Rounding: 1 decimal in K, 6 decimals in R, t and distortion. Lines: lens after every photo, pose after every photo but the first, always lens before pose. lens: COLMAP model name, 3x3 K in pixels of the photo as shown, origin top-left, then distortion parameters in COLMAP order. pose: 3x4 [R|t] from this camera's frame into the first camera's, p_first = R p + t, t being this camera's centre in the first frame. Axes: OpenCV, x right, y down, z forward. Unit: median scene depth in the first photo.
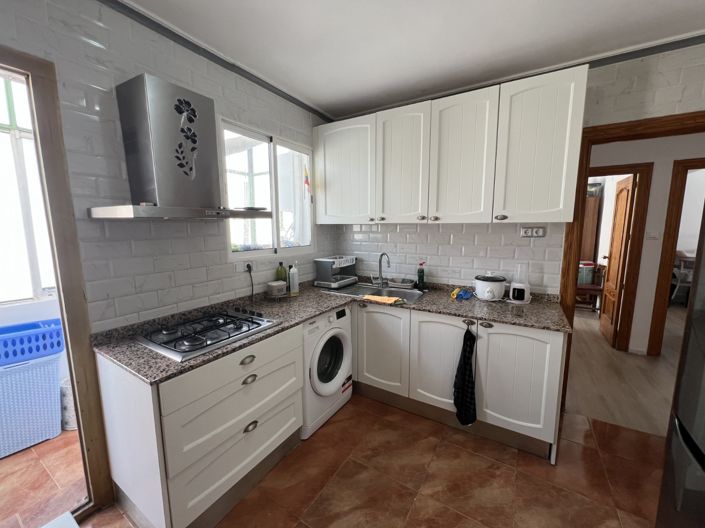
lens RADIAL K [[280.0, 0, 353.6], [0, 280.0, 265.0], [0, 0, 1]] dist [-0.000274, -0.000064]
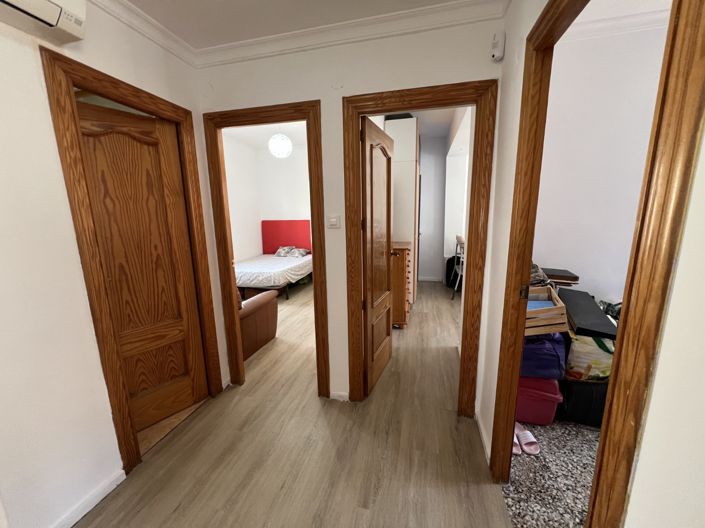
lens RADIAL K [[280.0, 0, 353.6], [0, 280.0, 265.0], [0, 0, 1]] dist [-0.000274, -0.000064]
pose [[0.950982, -0.063627, 0.302631, 0.553000], [0.052559, 0.997622, 0.044586, -0.020290], [-0.304748, -0.026495, 0.952065, 0.231413]]
